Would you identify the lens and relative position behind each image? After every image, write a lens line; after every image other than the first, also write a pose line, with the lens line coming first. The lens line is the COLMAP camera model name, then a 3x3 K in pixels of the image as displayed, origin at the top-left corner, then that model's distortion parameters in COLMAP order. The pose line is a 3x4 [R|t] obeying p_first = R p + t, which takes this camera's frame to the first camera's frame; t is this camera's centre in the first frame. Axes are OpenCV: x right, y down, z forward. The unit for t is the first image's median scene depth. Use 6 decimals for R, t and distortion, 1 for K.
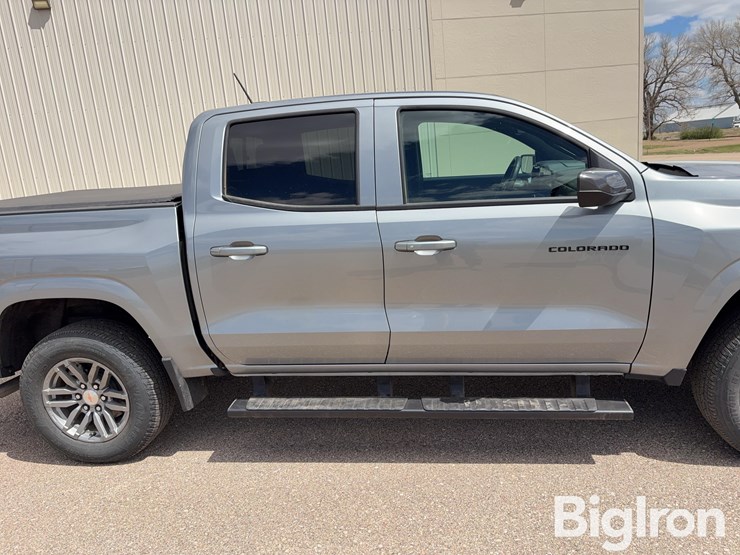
lens RADIAL K [[561.1, 0, 370.7], [0, 561.1, 278.0], [0, 0, 1]] dist [0.053343, -0.057590]
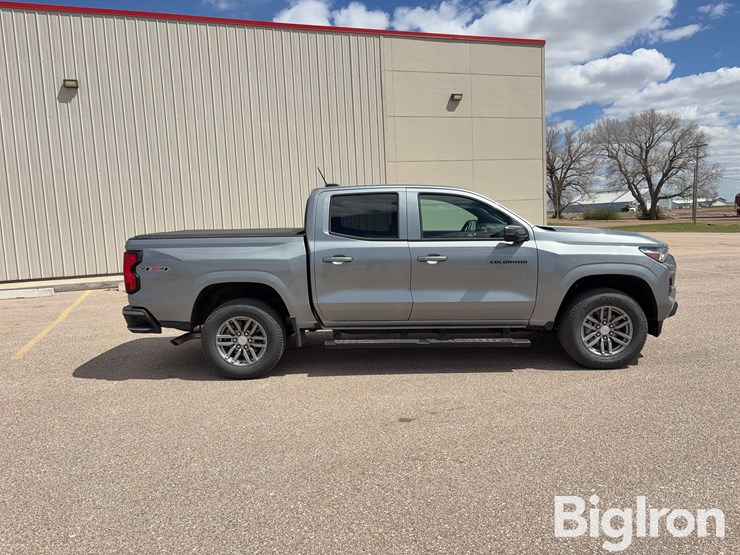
lens RADIAL K [[561.1, 0, 370.7], [0, 561.1, 278.0], [0, 0, 1]] dist [0.053343, -0.057590]
pose [[0.991073, 0.031628, 0.129518, -0.330330], [-0.016483, 0.993069, -0.116374, 0.215629], [-0.132301, 0.113201, 0.984724, -0.828702]]
